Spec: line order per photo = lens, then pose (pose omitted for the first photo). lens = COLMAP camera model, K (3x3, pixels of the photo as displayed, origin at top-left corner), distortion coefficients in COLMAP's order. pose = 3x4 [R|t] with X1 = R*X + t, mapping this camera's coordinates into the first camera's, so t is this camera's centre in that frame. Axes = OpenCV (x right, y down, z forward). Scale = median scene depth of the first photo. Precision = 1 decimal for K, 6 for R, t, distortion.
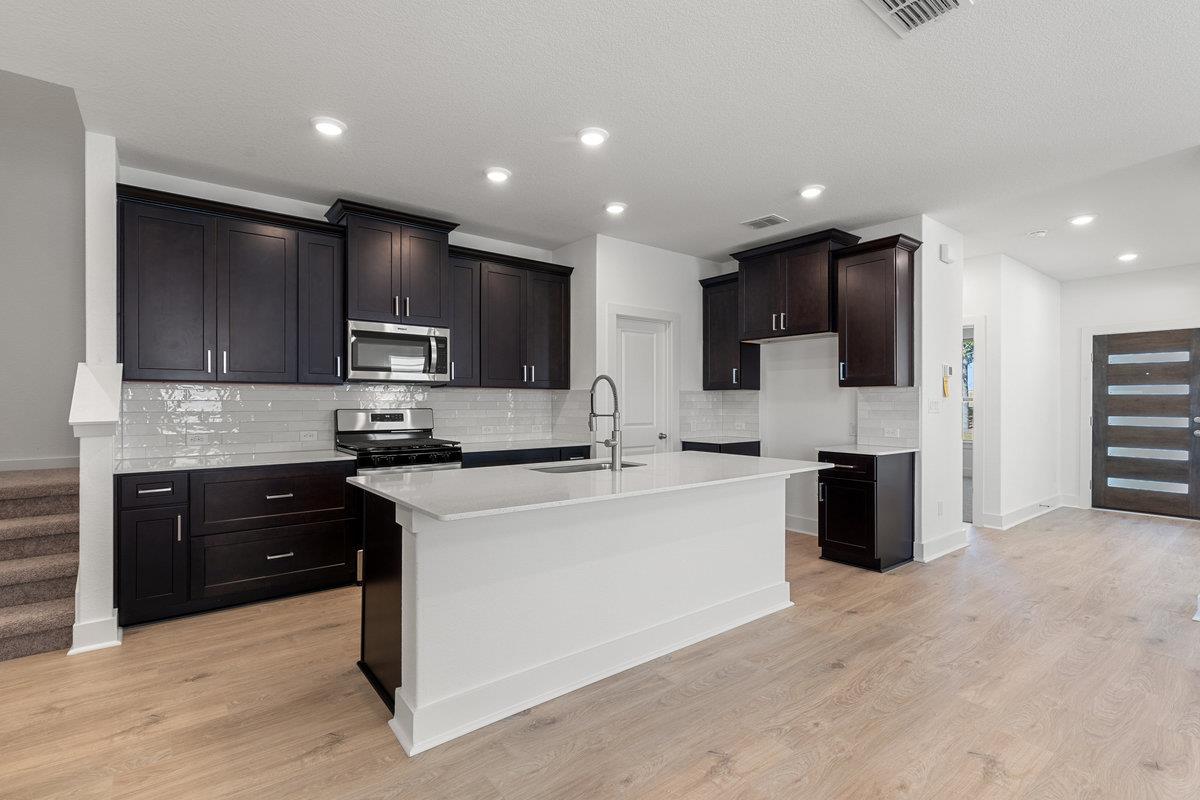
lens RADIAL K [[544.6, 0, 600.0], [0, 544.6, 400.0], [0, 0, 1]] dist [0.001826, 0.000717]
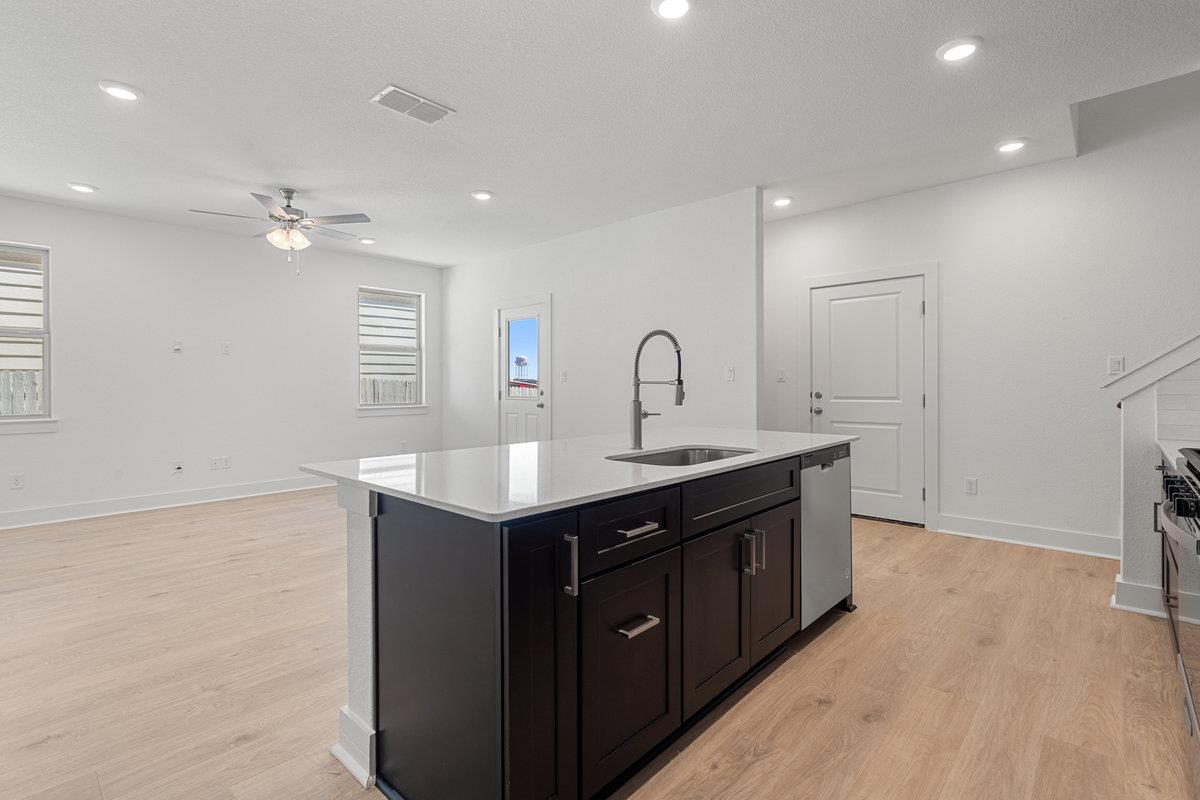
lens RADIAL K [[551.8, 0, 600.0], [0, 551.8, 400.0], [0, 0, 1]] dist [0.000237, 0.000115]
pose [[-0.987371, 0.006113, -0.158310, 0.147826], [0.002733, 0.999764, 0.021564, 0.024972], [0.158405, 0.020859, -0.987154, 1.243832]]
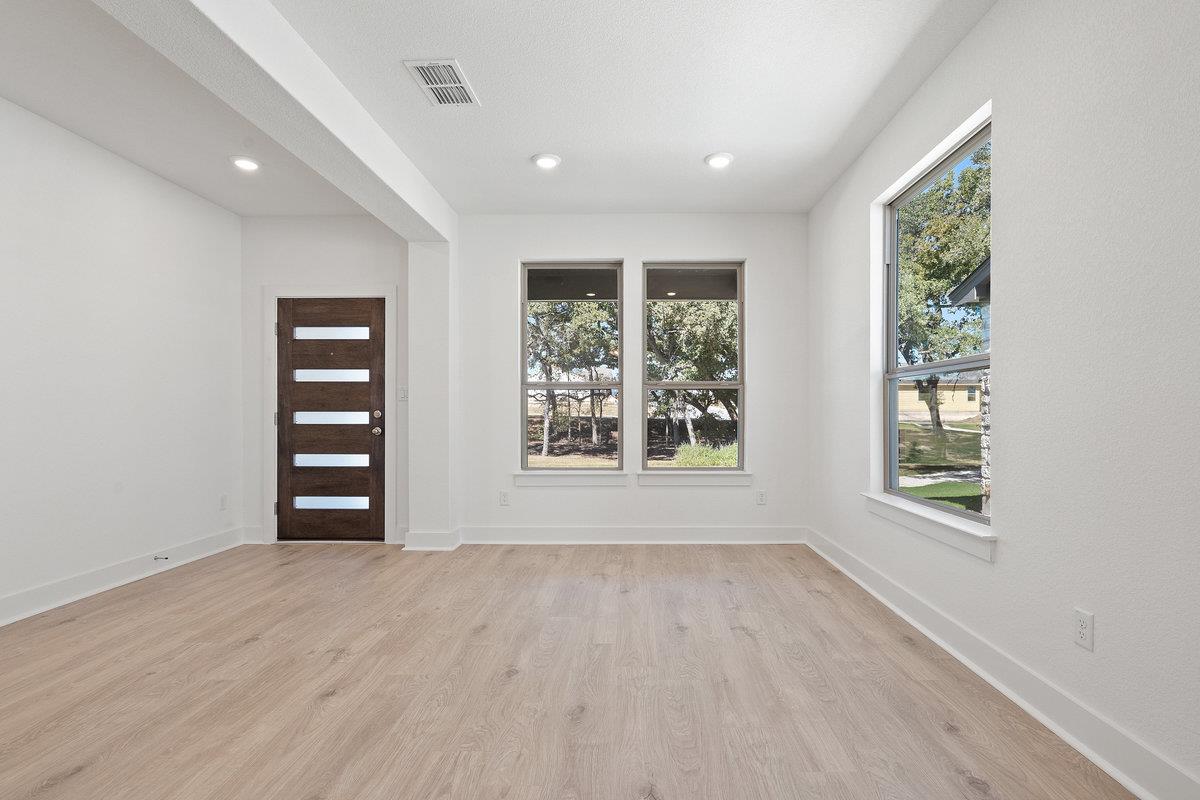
lens RADIAL K [[552.9, 0, 604.3], [0, 552.9, 407.1], [0, 0, 1]] dist [0.001313, 0.000756]
pose [[0.655969, 0.001669, 0.754786, 0.936844], [0.000814, 0.999995, -0.002919, 0.038035], [-0.754787, 0.002529, 0.655965, 0.305679]]
